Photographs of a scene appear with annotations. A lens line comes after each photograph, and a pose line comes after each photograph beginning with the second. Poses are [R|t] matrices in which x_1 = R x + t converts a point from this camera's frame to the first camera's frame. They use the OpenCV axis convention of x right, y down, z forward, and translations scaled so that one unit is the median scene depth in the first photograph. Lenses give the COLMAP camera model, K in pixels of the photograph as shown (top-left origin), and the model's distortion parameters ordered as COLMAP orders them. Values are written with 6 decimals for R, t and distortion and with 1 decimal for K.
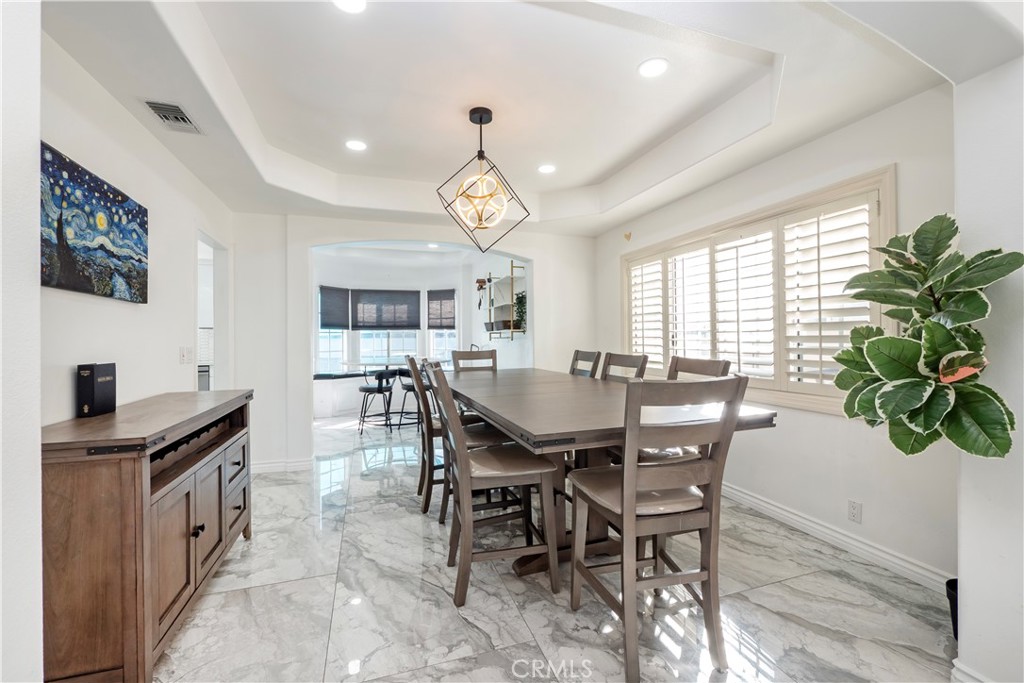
lens RADIAL K [[438.7, 0, 512.1], [0, 438.7, 335.7], [0, 0, 1]] dist [-0.002303, -0.000096]
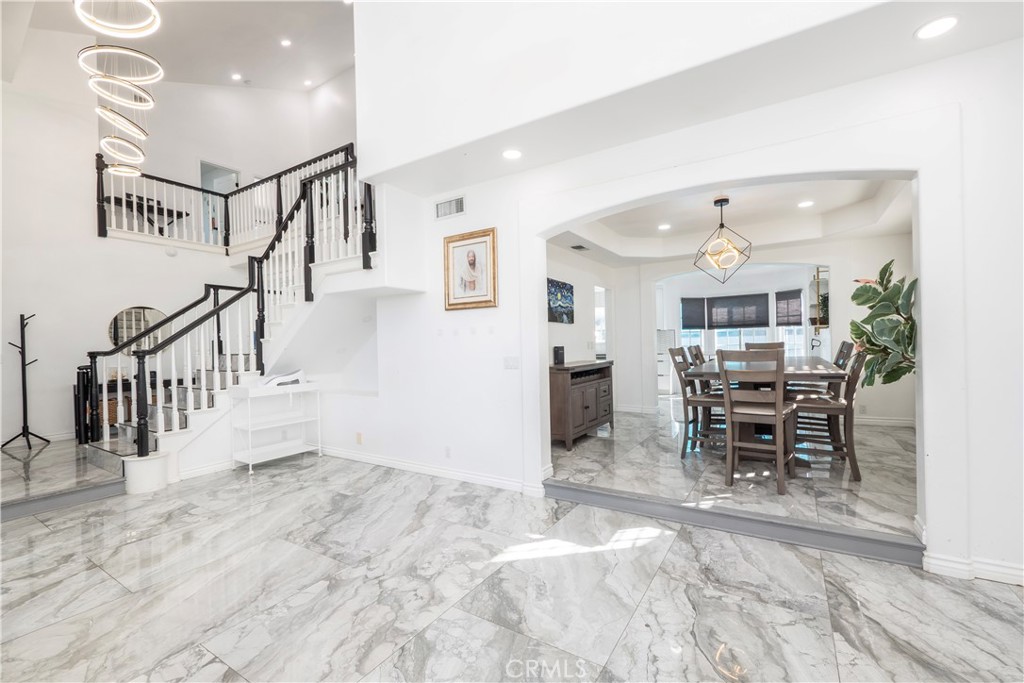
lens RADIAL K [[431.0, 0, 509.3], [0, 431.0, 346.7], [0, 0, 1]] dist [-0.004490, -0.000225]
pose [[0.626246, -0.002129, -0.779622, 0.823362], [0.024186, 0.999568, 0.016699, 0.009058], [0.779250, -0.029314, 0.626027, -0.803144]]
